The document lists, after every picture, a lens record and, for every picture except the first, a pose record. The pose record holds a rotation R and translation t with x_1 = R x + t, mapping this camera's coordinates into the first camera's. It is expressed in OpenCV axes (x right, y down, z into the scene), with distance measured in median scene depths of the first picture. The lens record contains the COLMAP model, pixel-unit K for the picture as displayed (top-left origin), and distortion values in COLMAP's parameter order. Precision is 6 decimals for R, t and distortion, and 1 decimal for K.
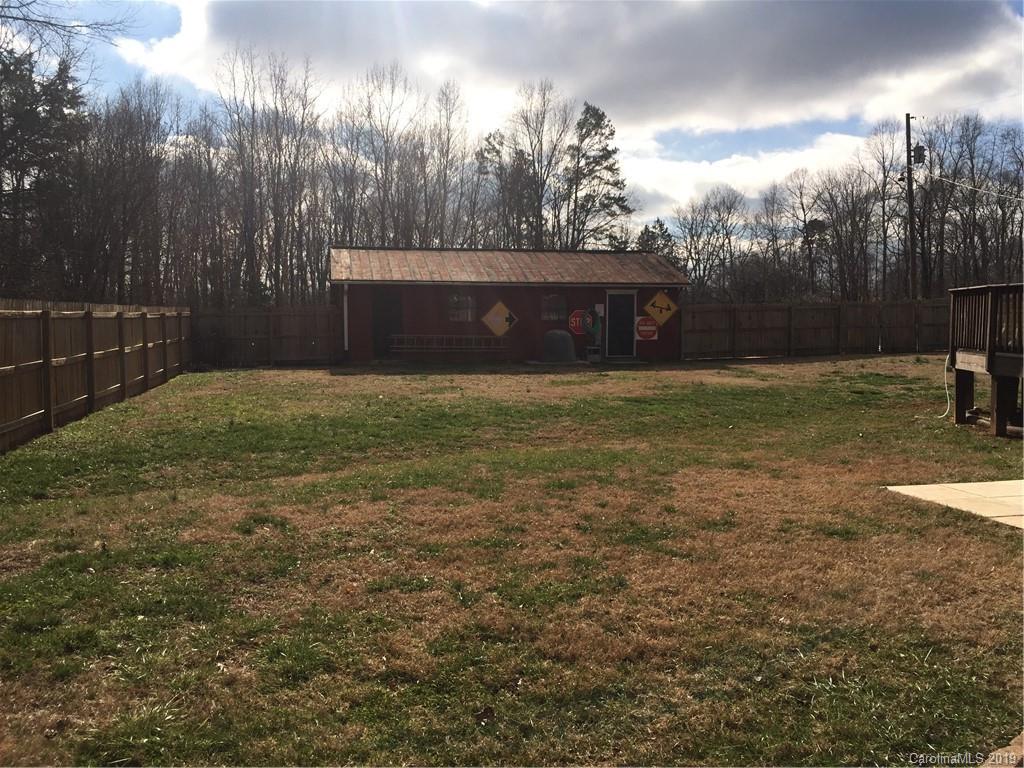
lens RADIAL K [[875.2, 0, 510.8], [0, 875.2, 379.6], [0, 0, 1]] dist [0.061846, -0.091589]
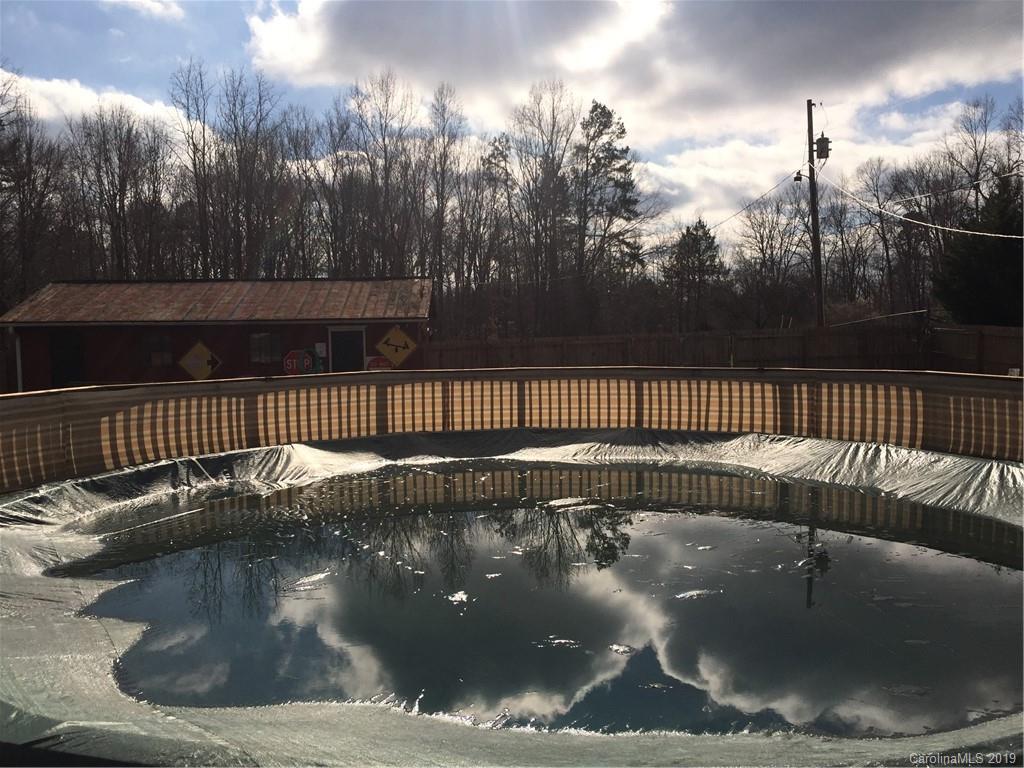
lens RADIAL K [[875.2, 0, 513.9], [0, 875.2, 379.9], [0, 0, 1]] dist [0.061846, -0.091589]
pose [[0.986034, -0.003086, -0.166514, 0.226986], [0.003100, 0.999995, -0.000171, -0.025509], [0.166514, -0.000348, 0.986039, 0.091045]]
